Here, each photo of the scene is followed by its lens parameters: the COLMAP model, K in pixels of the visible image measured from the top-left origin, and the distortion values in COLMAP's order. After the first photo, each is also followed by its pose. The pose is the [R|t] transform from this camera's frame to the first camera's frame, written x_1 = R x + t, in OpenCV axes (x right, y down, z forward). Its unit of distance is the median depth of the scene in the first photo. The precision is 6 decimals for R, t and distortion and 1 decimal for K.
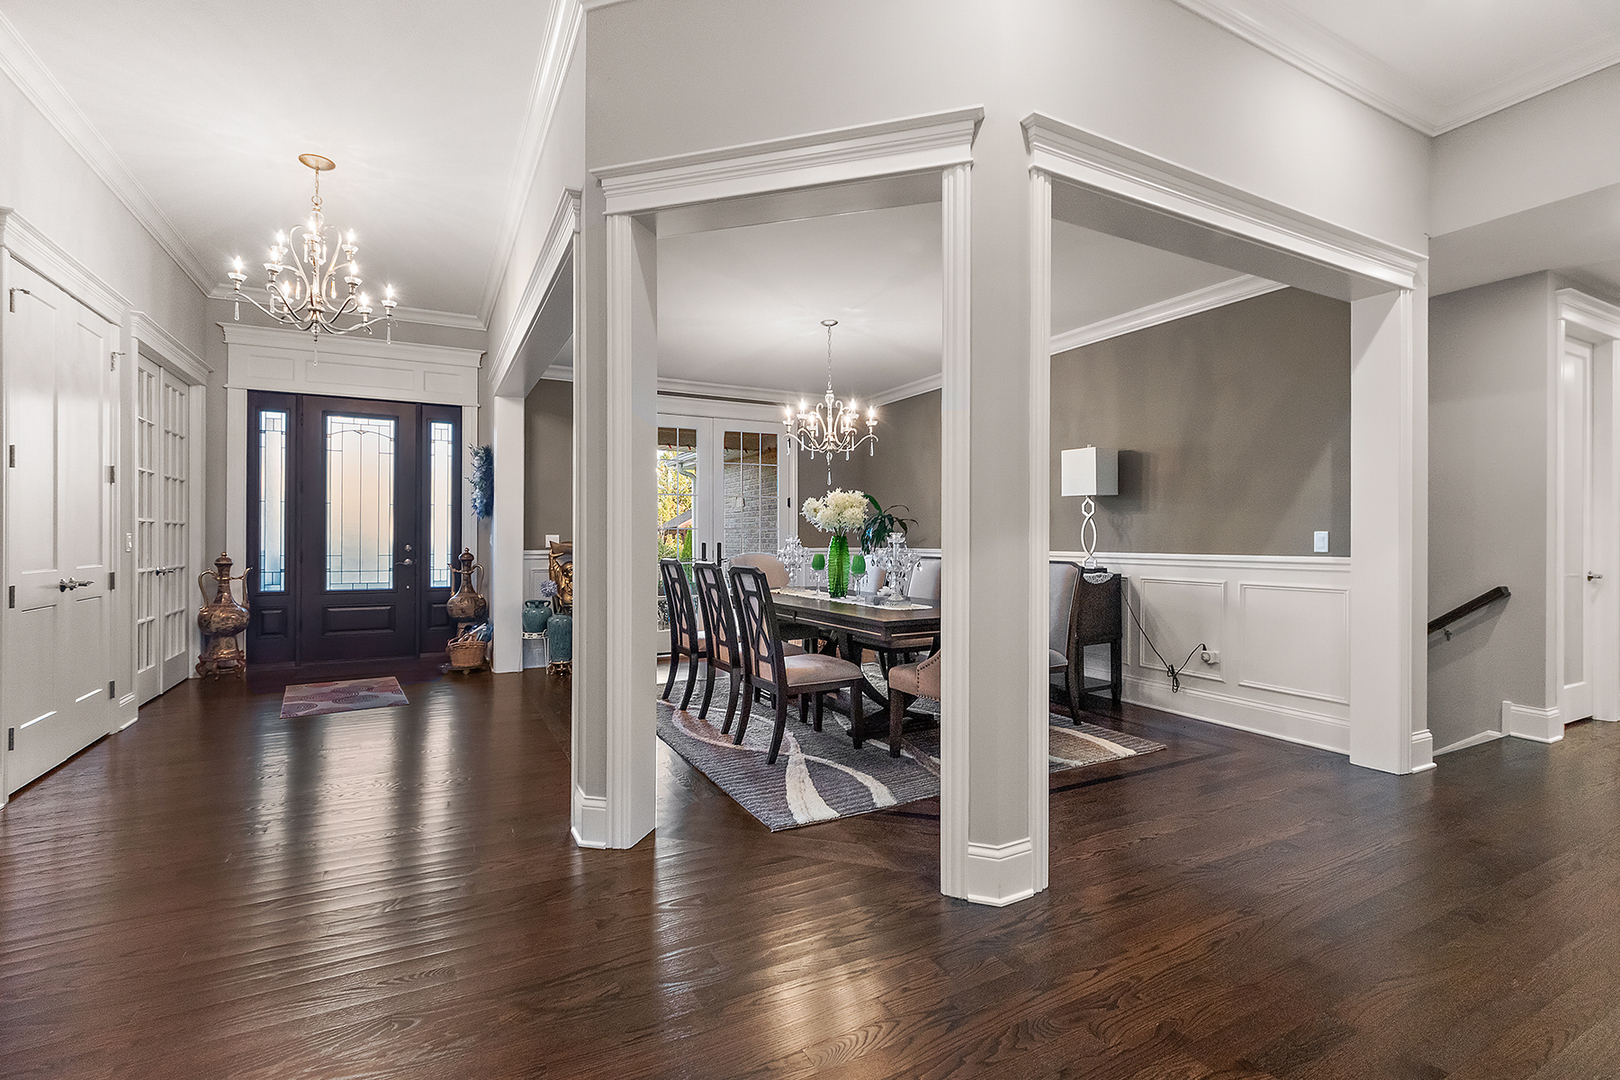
lens RADIAL K [[729.9, 0, 814.0], [0, 729.9, 536.5], [0, 0, 1]] dist [0.001203, -0.001412]
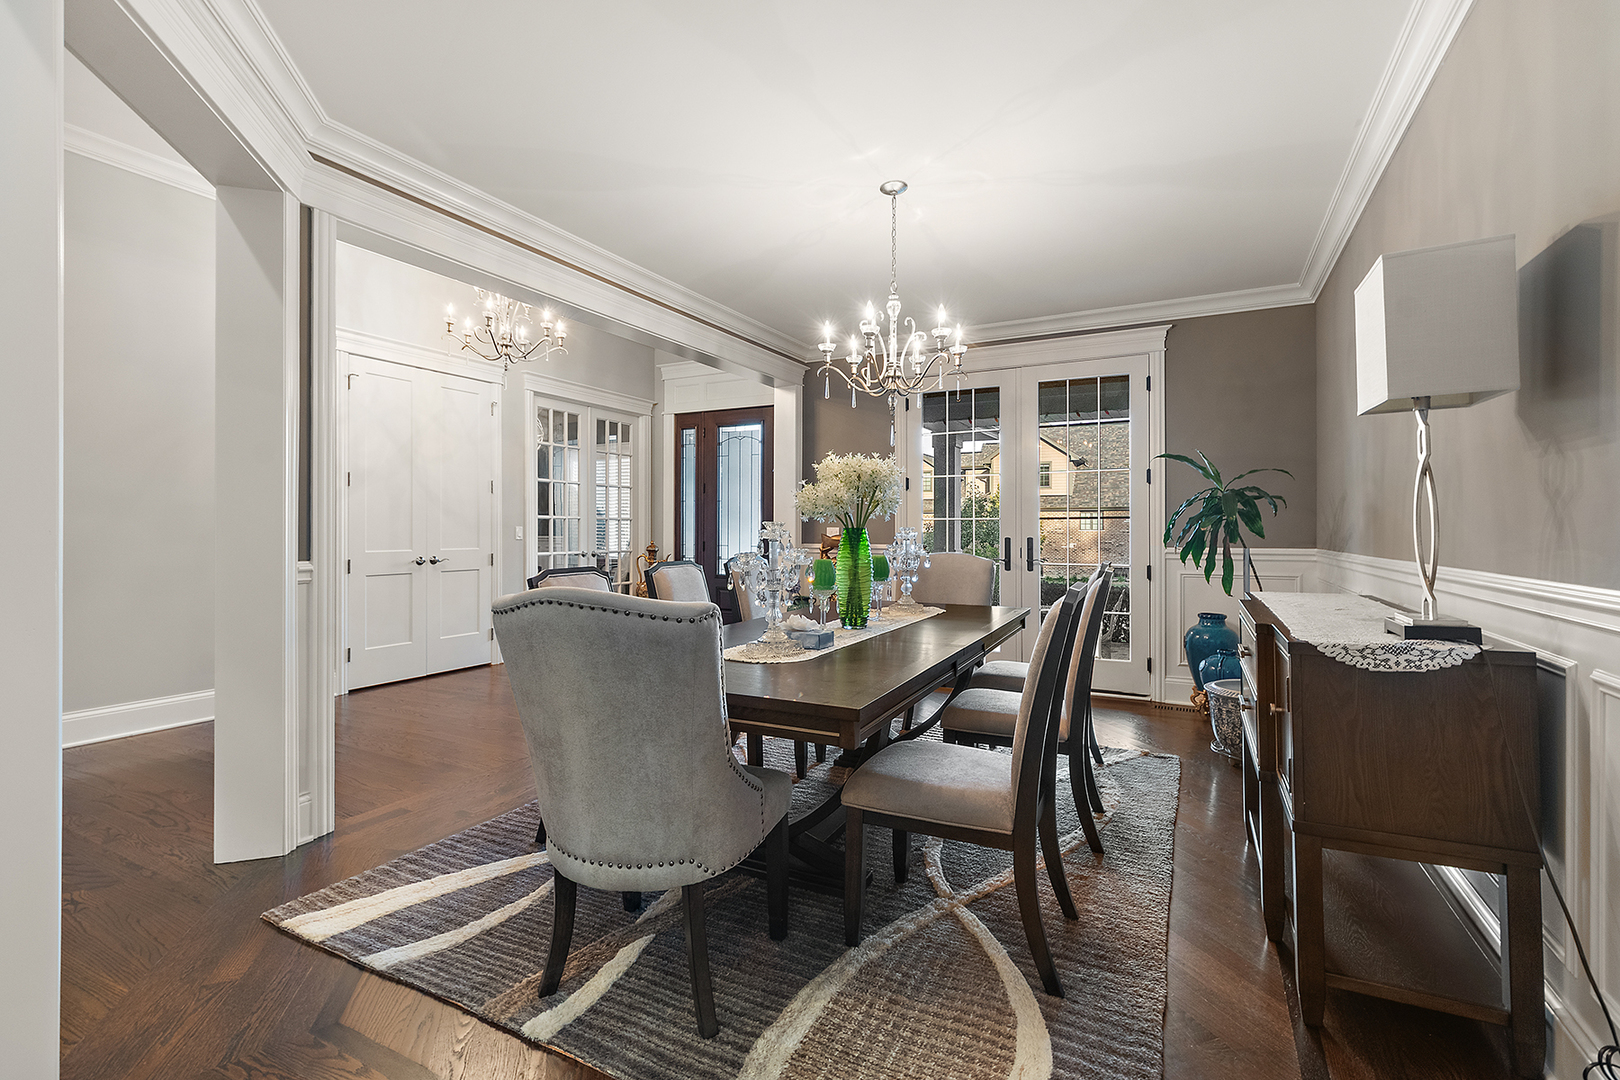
lens RADIAL K [[729.9, 0, 811.7], [0, 729.9, 533.1], [0, 0, 1]] dist [0.001203, -0.001412]
pose [[0.567744, 0.002498, -0.823201, 0.402963], [-0.001338, 0.999997, 0.002112, 0.002574], [0.823204, -0.000098, 0.567746, 0.476022]]
